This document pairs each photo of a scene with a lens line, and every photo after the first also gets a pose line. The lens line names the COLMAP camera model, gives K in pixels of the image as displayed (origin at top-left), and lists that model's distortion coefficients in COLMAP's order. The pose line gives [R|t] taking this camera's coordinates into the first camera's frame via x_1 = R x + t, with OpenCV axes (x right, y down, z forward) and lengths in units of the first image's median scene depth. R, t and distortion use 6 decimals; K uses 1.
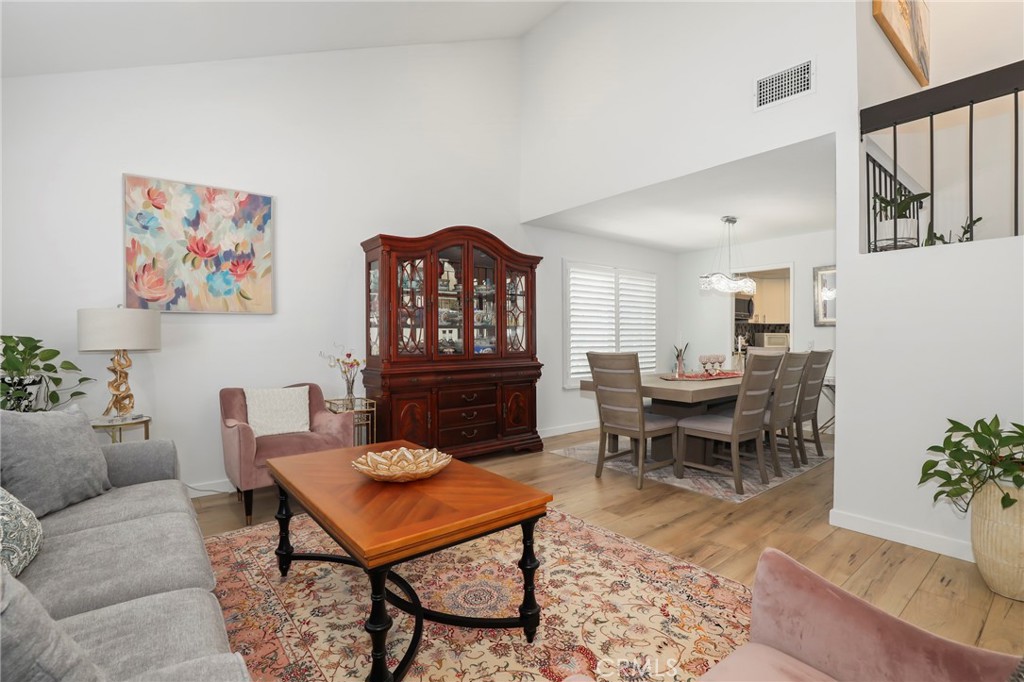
lens RADIAL K [[472.0, 0, 515.7], [0, 472.0, 338.8], [0, 0, 1]] dist [-0.029695, 0.001974]
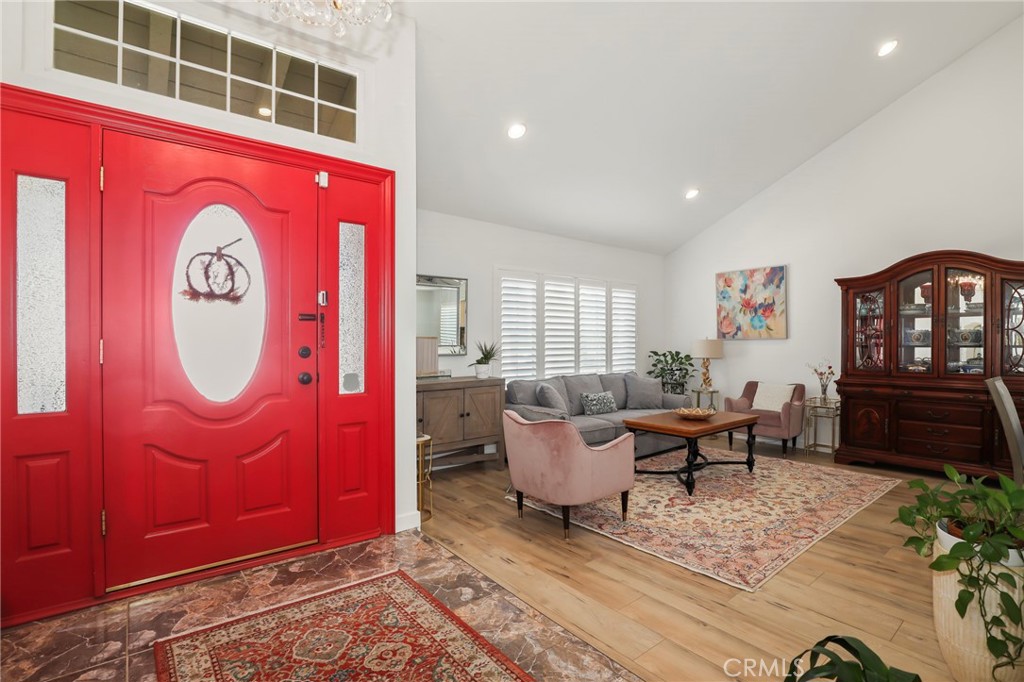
lens RADIAL K [[482.5, 0, 521.2], [0, 482.5, 346.1], [0, 0, 1]] dist [-0.025971, 0.002547]
pose [[0.013222, 0.010302, -0.999860, 1.215131], [-0.001682, 0.999946, 0.010280, -0.046690], [0.999911, 0.001546, 0.013239, 0.083548]]
